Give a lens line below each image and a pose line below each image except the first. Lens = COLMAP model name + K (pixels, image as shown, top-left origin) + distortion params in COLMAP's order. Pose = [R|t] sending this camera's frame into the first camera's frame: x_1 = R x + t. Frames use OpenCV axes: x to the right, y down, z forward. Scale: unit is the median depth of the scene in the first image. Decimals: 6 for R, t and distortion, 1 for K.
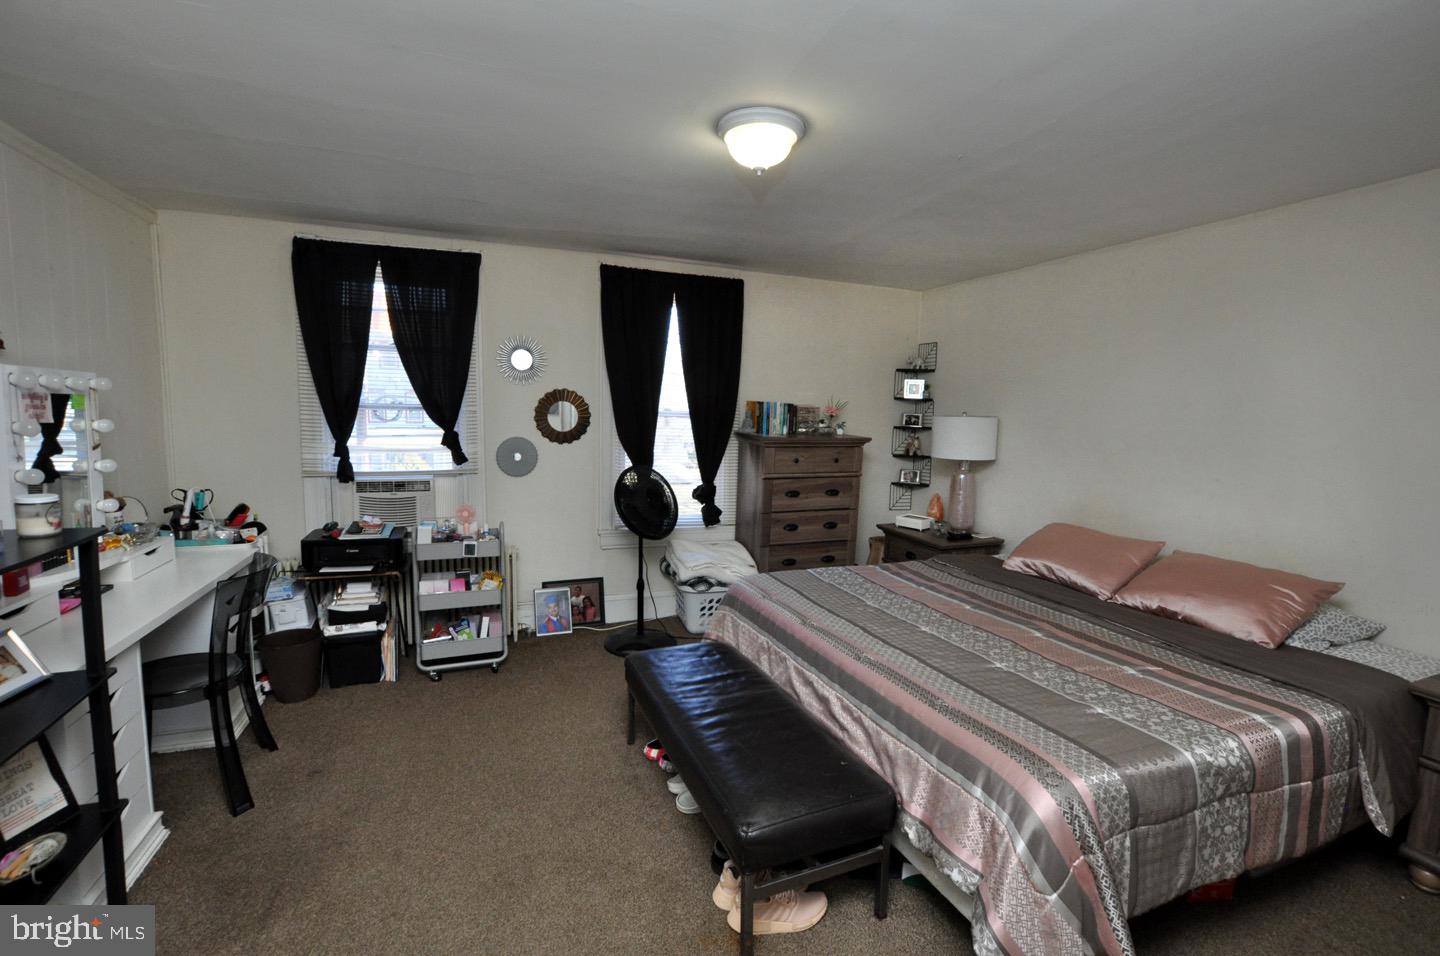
lens RADIAL K [[637.2, 0, 720.0], [0, 637.2, 478.0], [0, 0, 1]] dist [-0.020084, 0.000183]
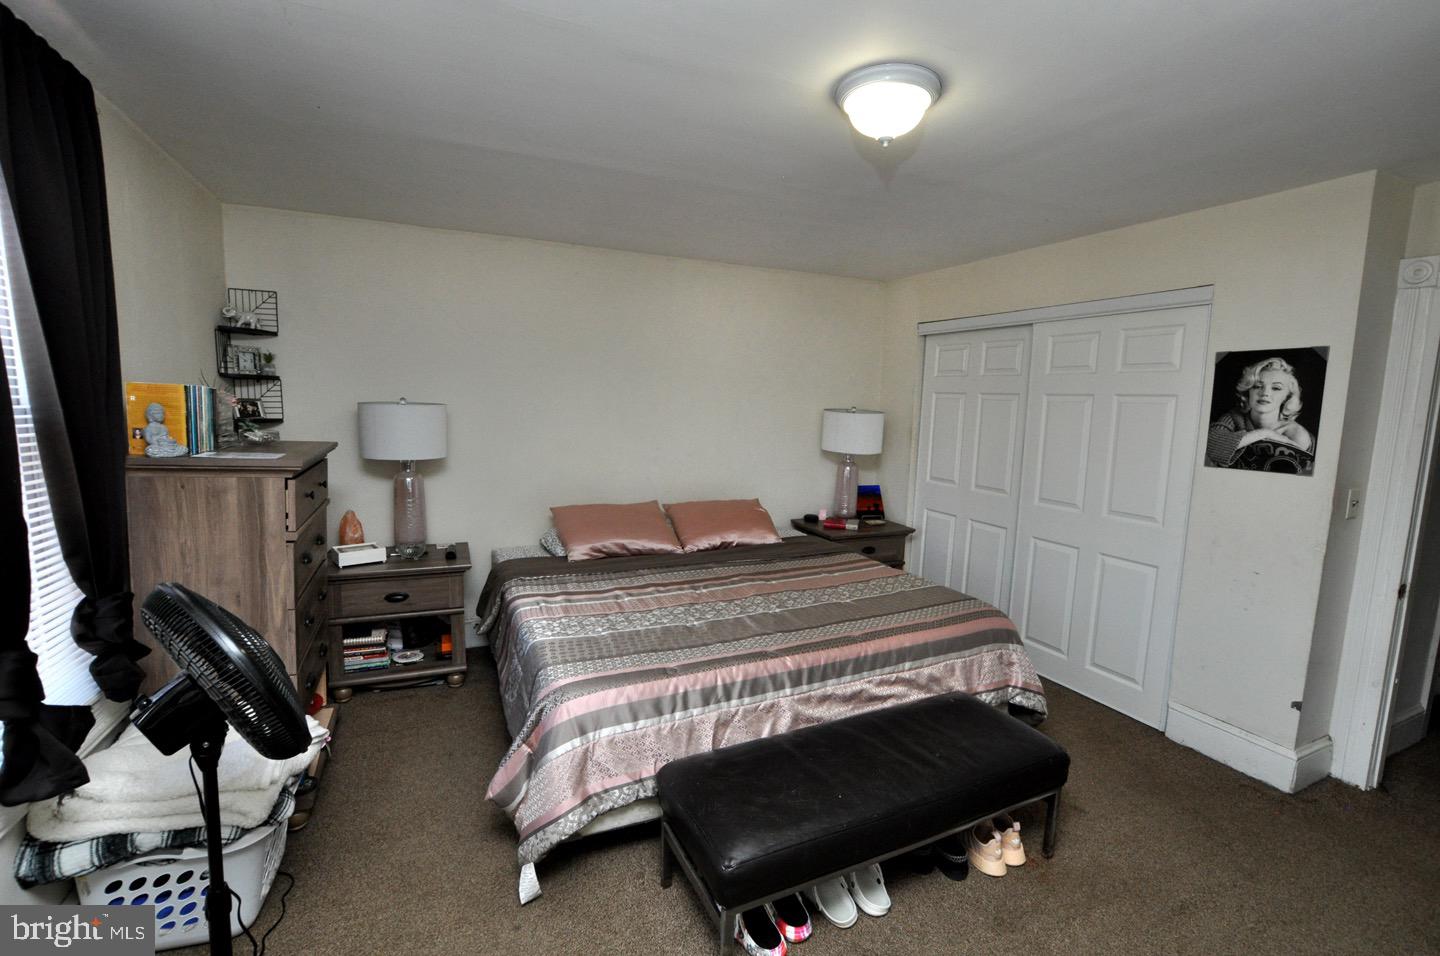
lens RADIAL K [[637.2, 0, 720.0], [0, 637.2, 478.0], [0, 0, 1]] dist [-0.020084, 0.000183]
pose [[-0.067681, -0.148277, 0.986627, -0.675479], [0.077038, 0.985166, 0.153342, -0.153567], [-0.994728, 0.086387, -0.055254, 1.051367]]
